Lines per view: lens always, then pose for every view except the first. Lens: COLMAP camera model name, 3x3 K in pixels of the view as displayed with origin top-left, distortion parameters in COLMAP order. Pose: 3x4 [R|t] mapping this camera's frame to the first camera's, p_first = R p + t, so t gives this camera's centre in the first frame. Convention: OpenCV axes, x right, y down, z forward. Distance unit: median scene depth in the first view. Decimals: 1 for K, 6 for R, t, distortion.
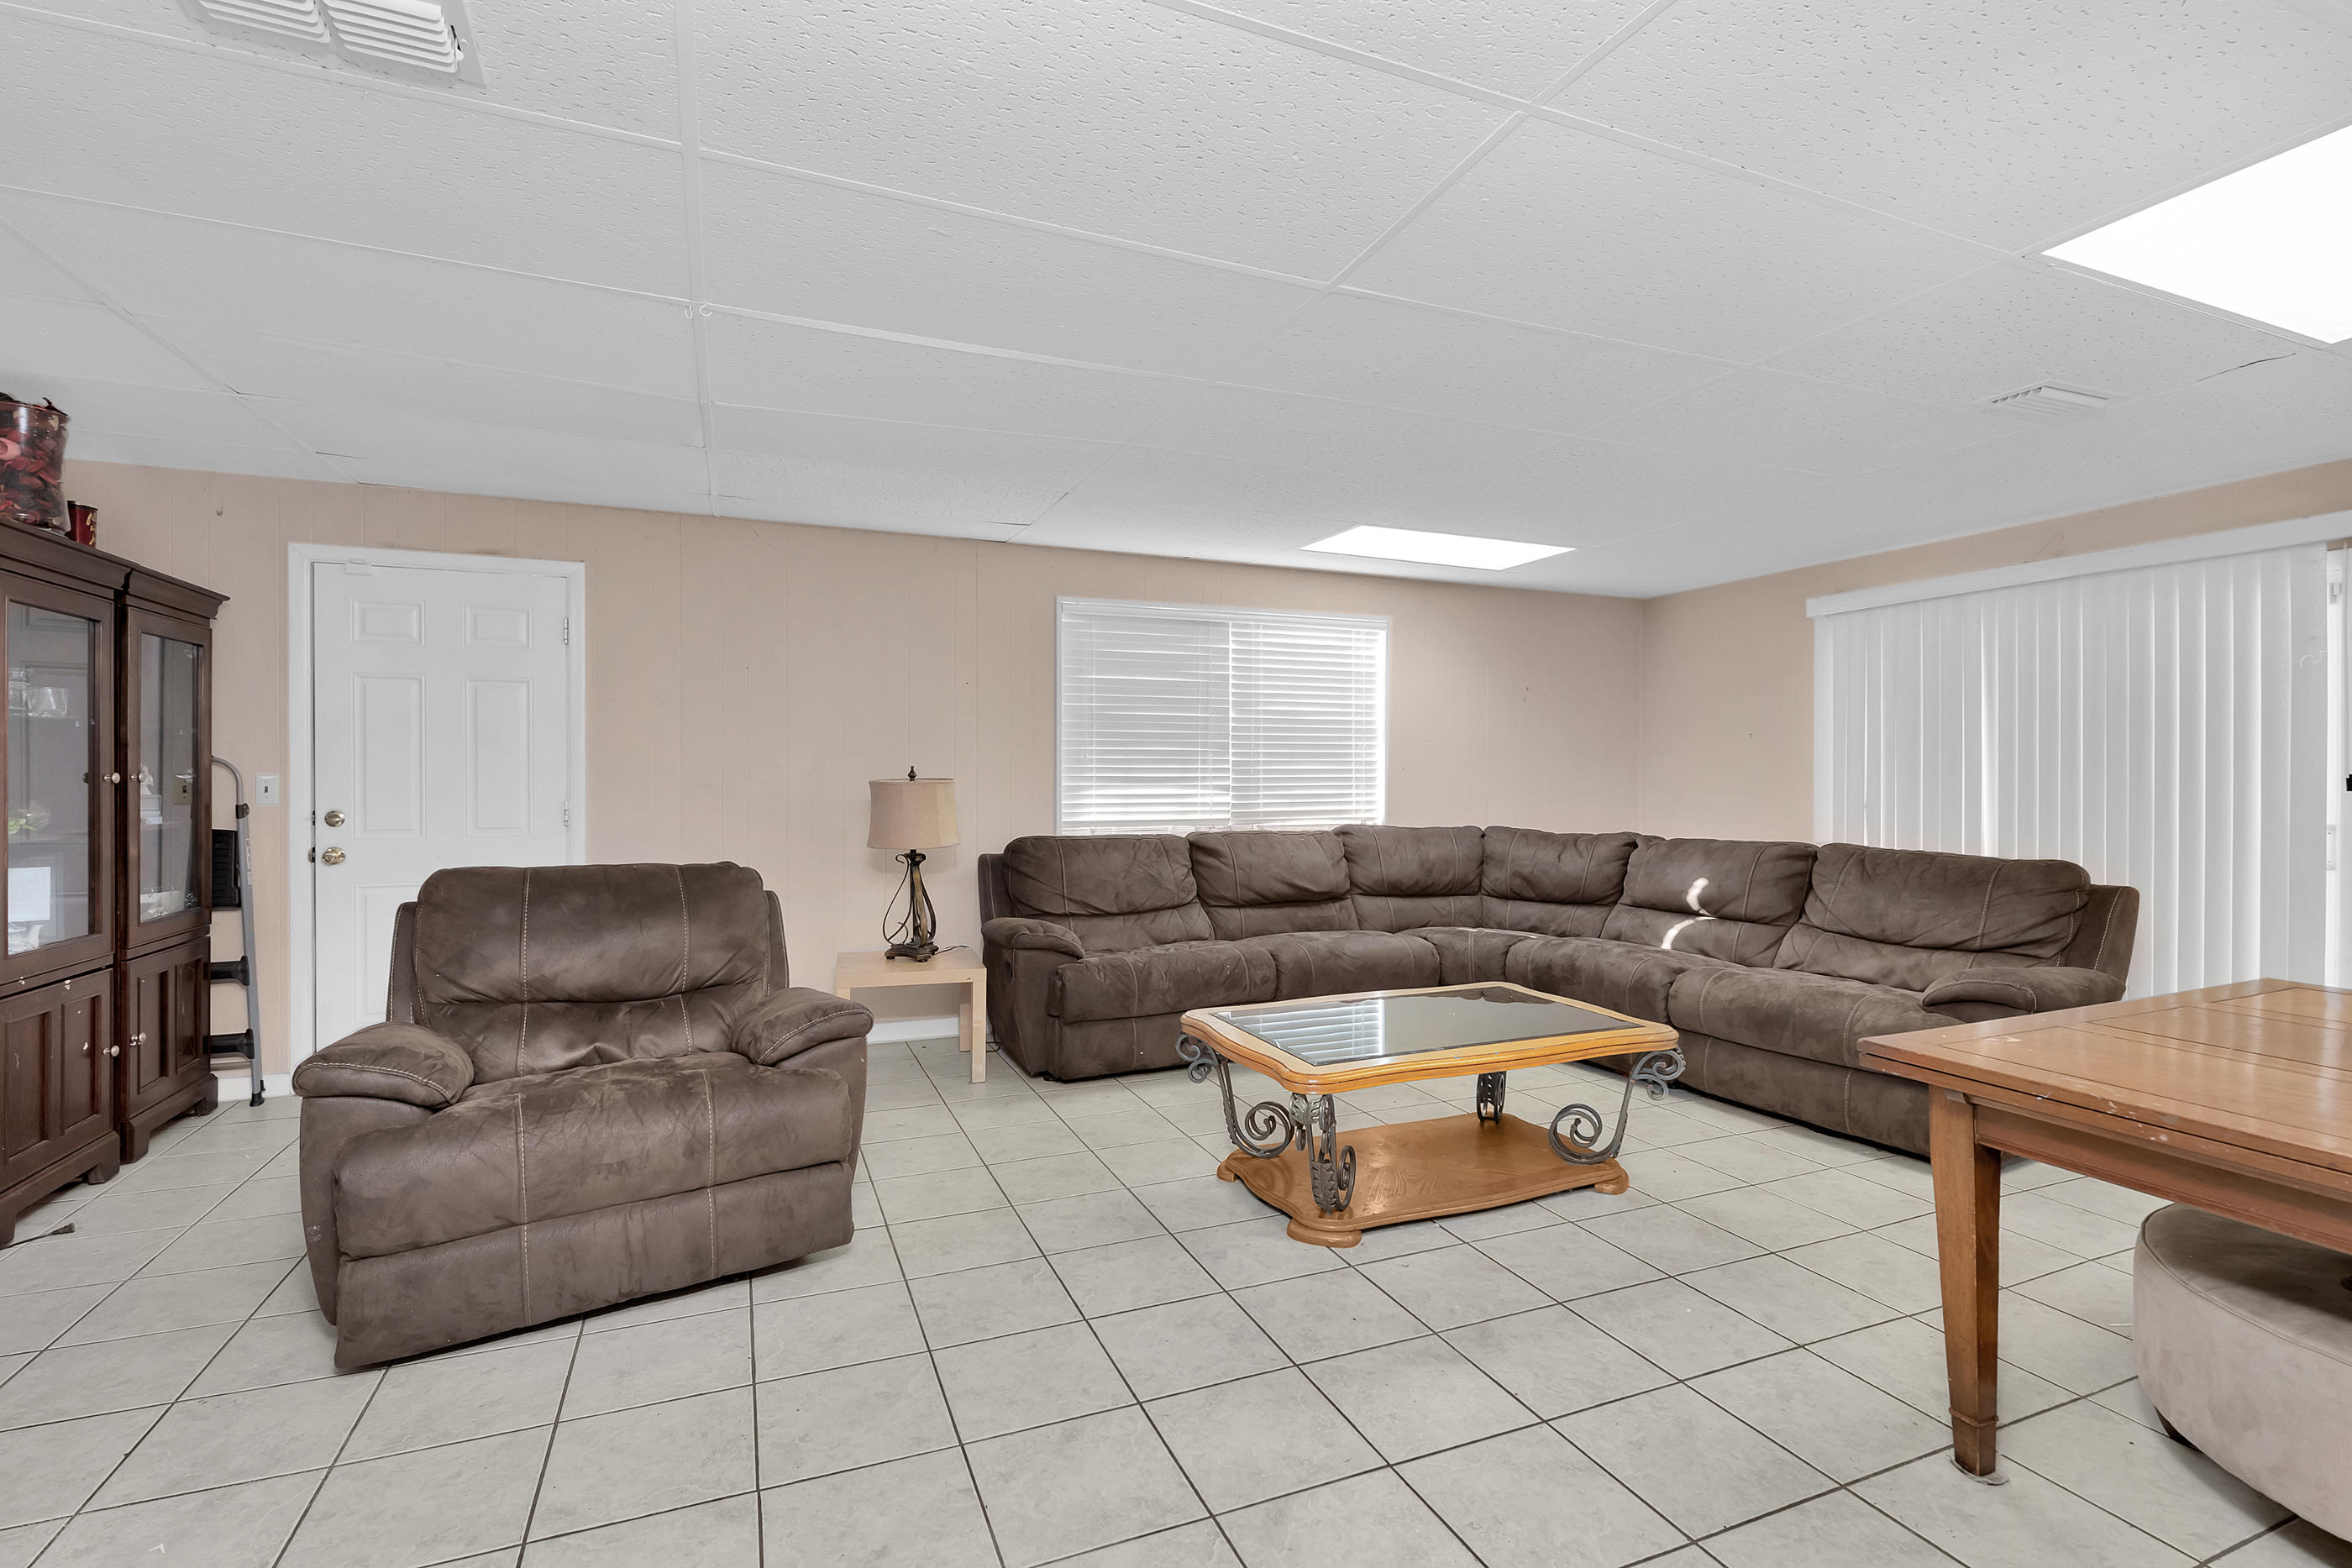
lens RADIAL K [[1034.6, 0, 1184.9], [0, 1034.6, 773.9], [0, 0, 1]] dist [-0.000568, -0.002357]
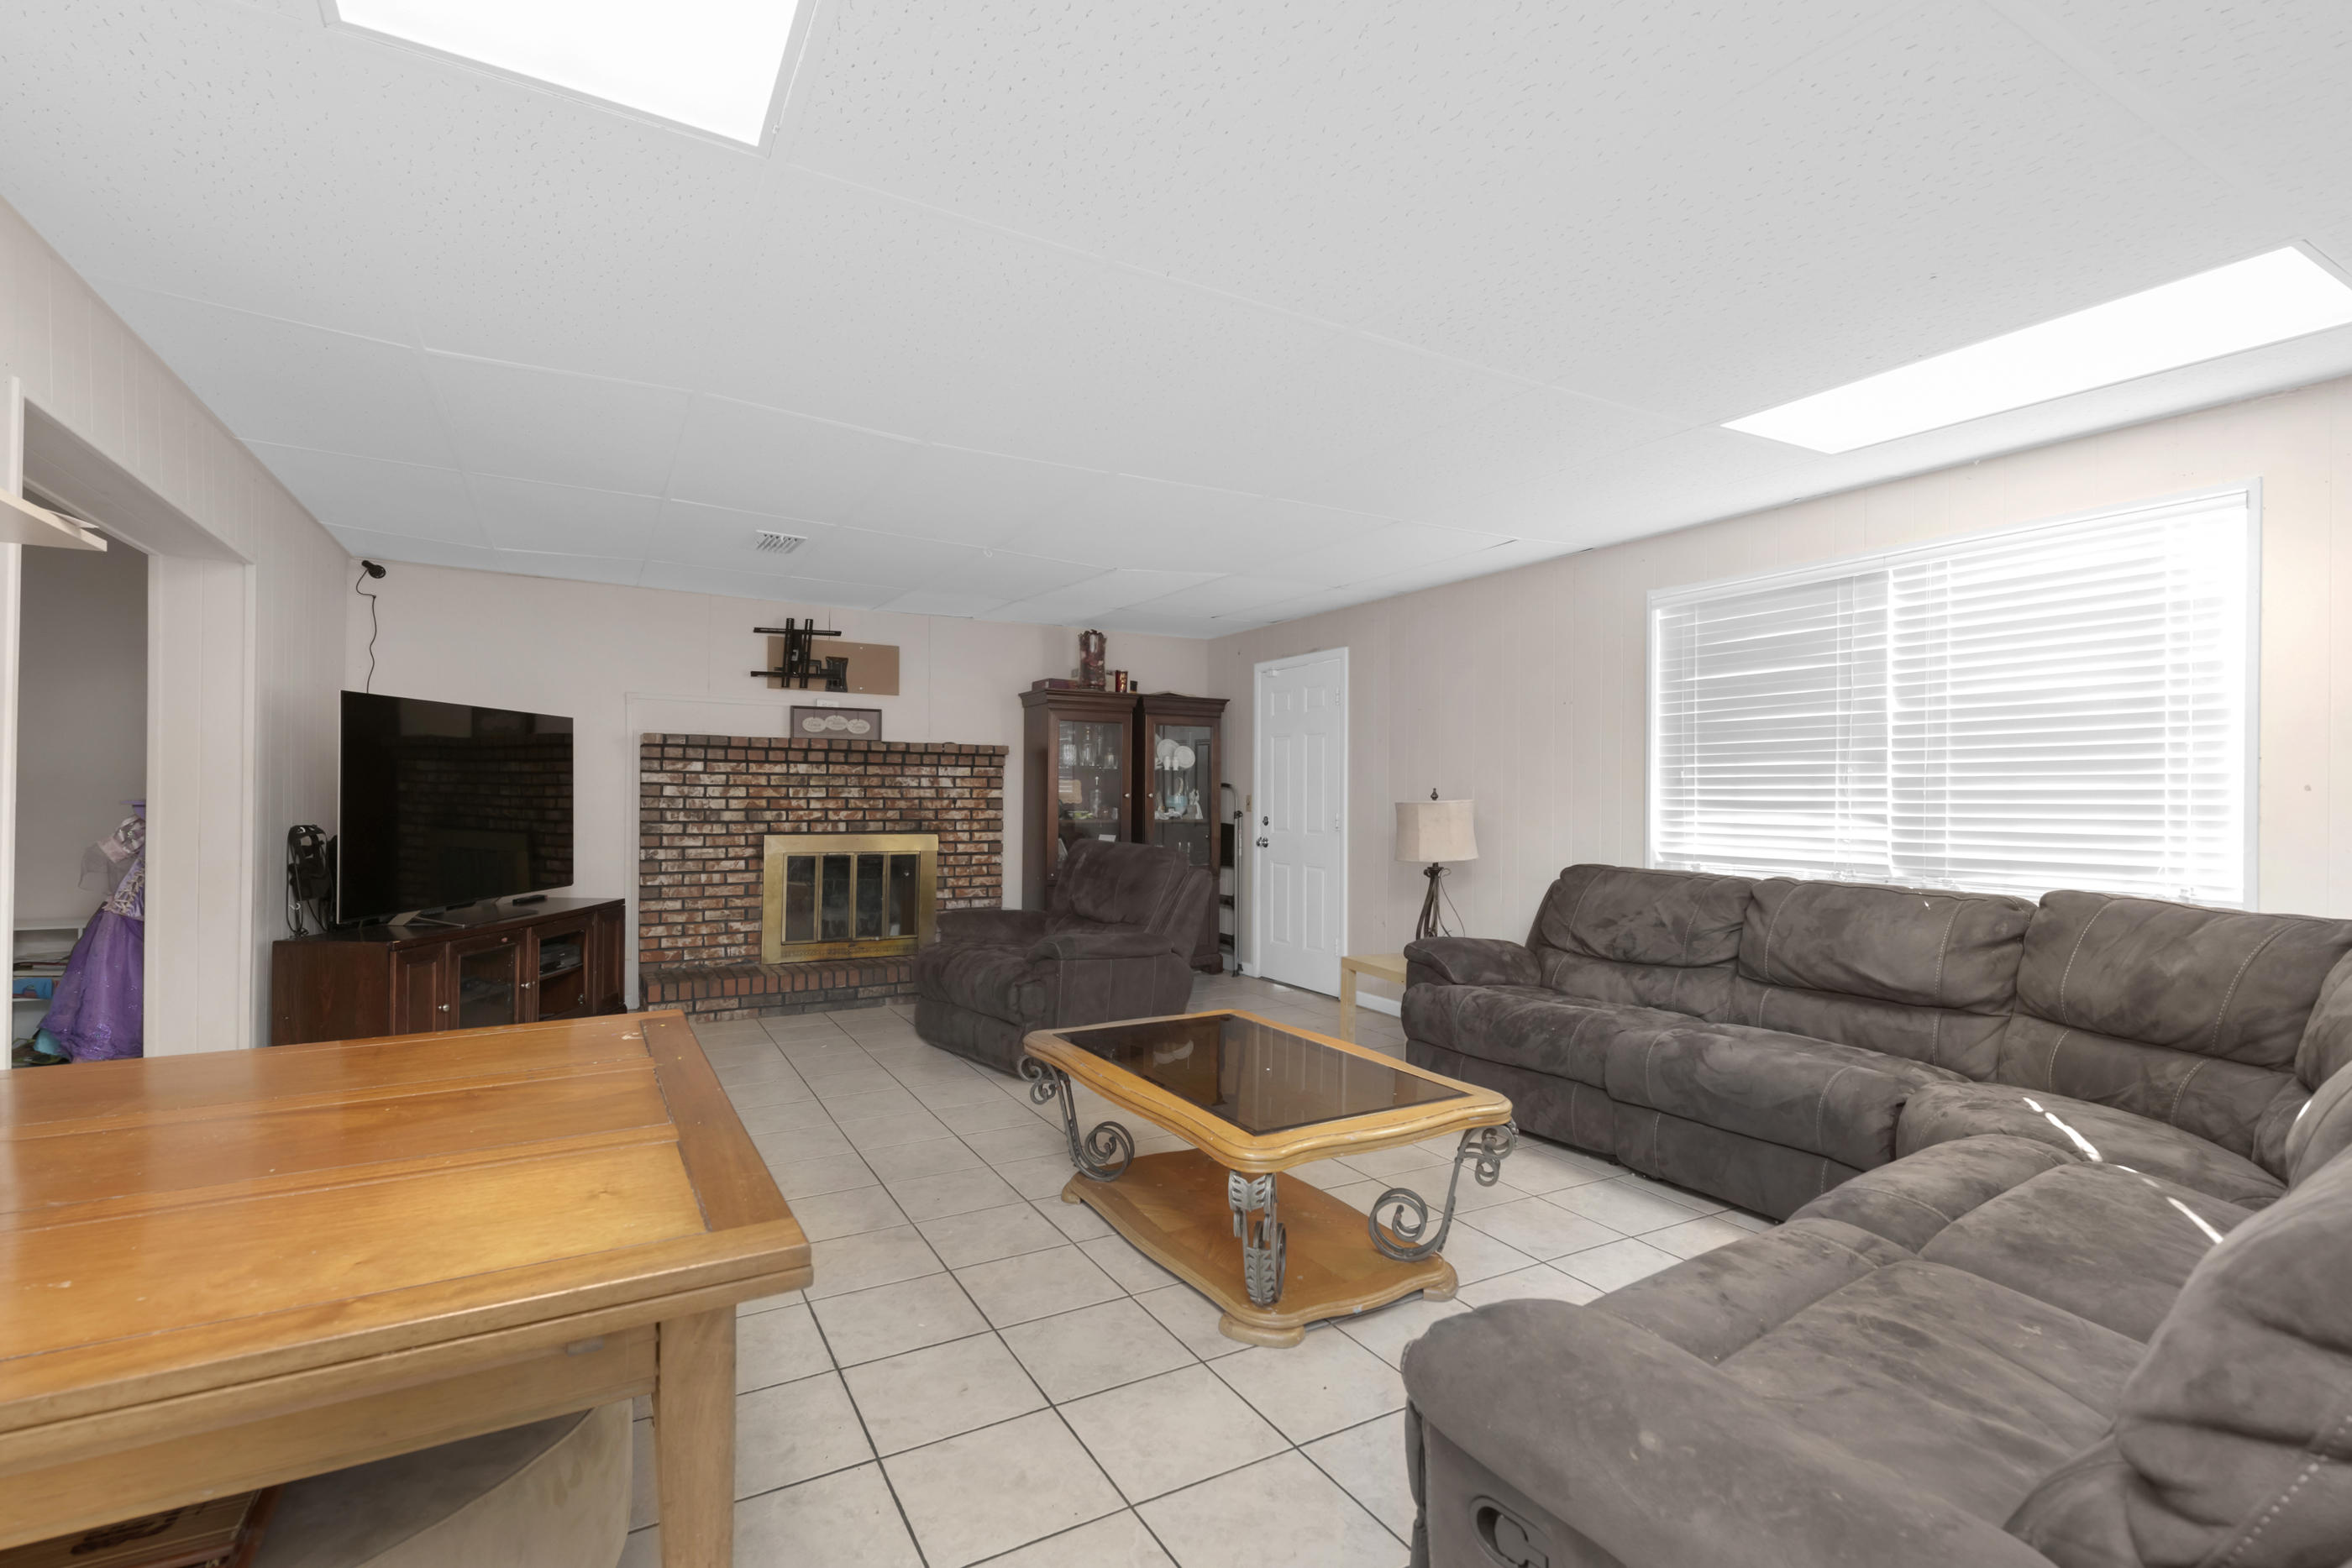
lens RADIAL K [[1034.6, 0, 1187.5], [0, 1034.6, 786.8], [0, 0, 1]] dist [-0.000568, -0.002357]
pose [[0.145433, -0.006963, -0.989344, 0.667207], [-0.005043, 0.999957, -0.007779, 0.000482], [0.989355, 0.006121, 0.145392, 0.482094]]
